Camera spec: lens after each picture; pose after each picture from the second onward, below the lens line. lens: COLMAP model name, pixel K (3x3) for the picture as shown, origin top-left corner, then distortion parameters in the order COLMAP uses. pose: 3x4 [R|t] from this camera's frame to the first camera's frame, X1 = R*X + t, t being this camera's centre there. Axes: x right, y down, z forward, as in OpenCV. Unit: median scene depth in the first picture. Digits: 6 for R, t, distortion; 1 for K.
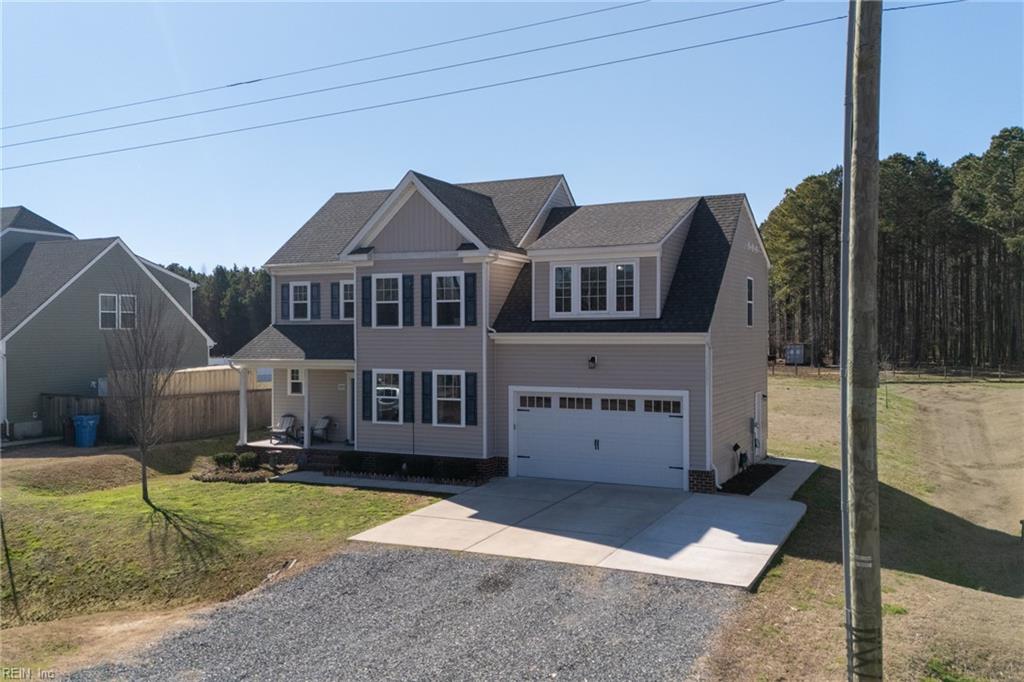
lens RADIAL K [[876.9, 0, 516.3], [0, 876.9, 340.5], [0, 0, 1]] dist [0.133709, -0.224072]
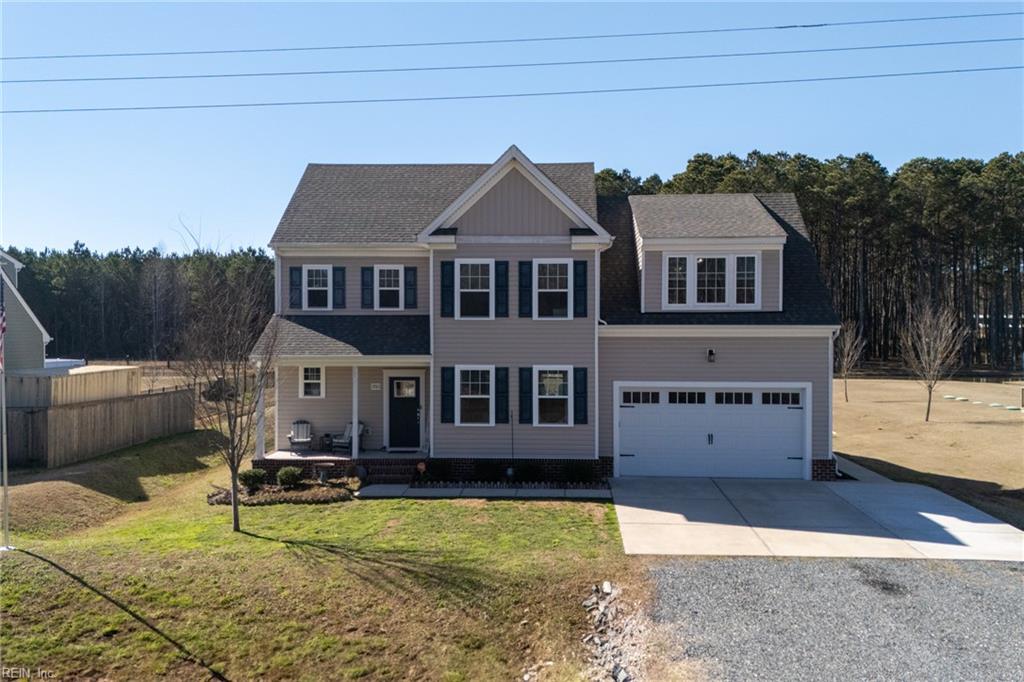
lens RADIAL K [[876.9, 0, 516.3], [0, 876.9, 340.5], [0, 0, 1]] dist [0.133709, -0.224072]
pose [[0.923210, -0.001356, 0.384293, -0.463796], [0.000336, 0.999996, 0.002720, 0.005128], [-0.384296, -0.002382, 0.923207, 0.162633]]
